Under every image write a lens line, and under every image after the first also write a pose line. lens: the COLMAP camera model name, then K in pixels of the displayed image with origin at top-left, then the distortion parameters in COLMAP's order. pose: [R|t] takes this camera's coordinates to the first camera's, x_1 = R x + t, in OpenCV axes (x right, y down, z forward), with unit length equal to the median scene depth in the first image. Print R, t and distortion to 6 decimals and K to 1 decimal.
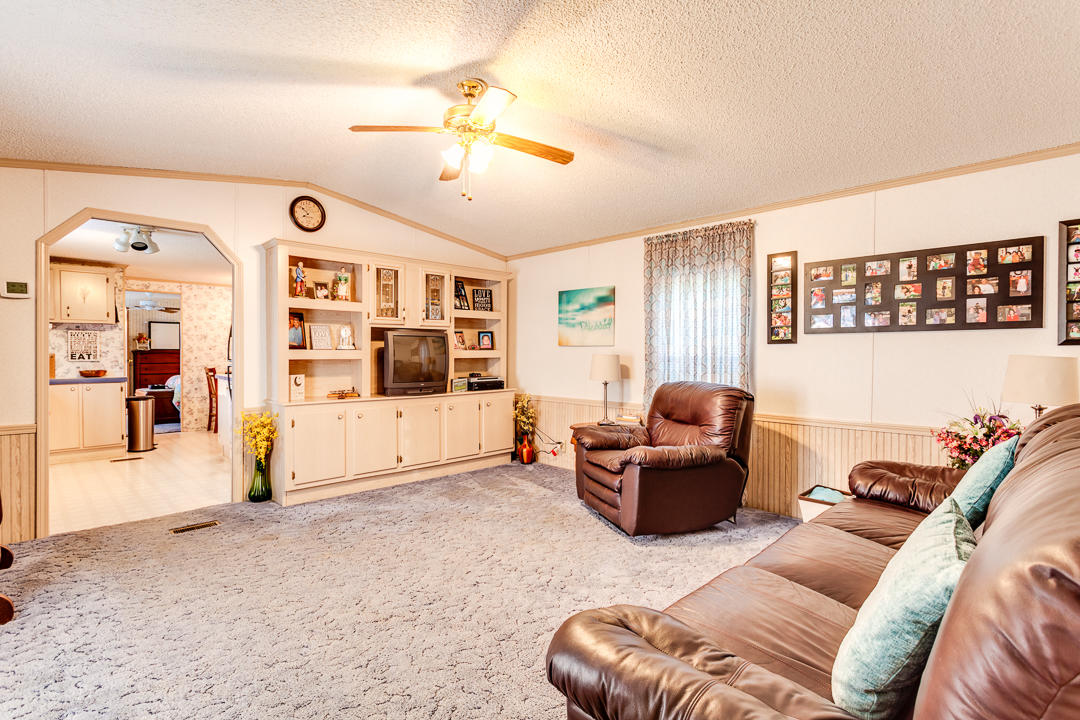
lens RADIAL K [[521.1, 0, 540.0], [0, 521.1, 360.0], [0, 0, 1]] dist [0.003278, 0.001097]
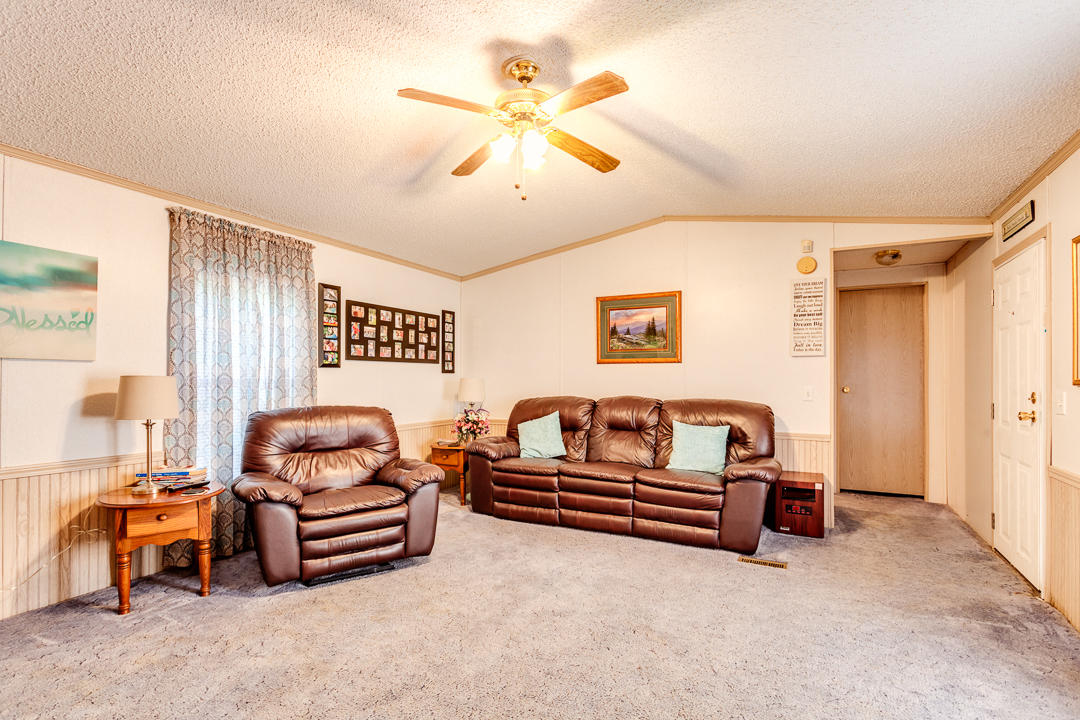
lens RADIAL K [[527.8, 0, 540.4], [0, 527.8, 373.4], [0, 0, 1]] dist [0.000572, 0.000090]
pose [[-0.300646, 0.002512, 0.953733, -0.818126], [0.000131, 0.999997, -0.002593, -0.017352], [-0.953736, -0.000654, -0.300645, 1.019170]]
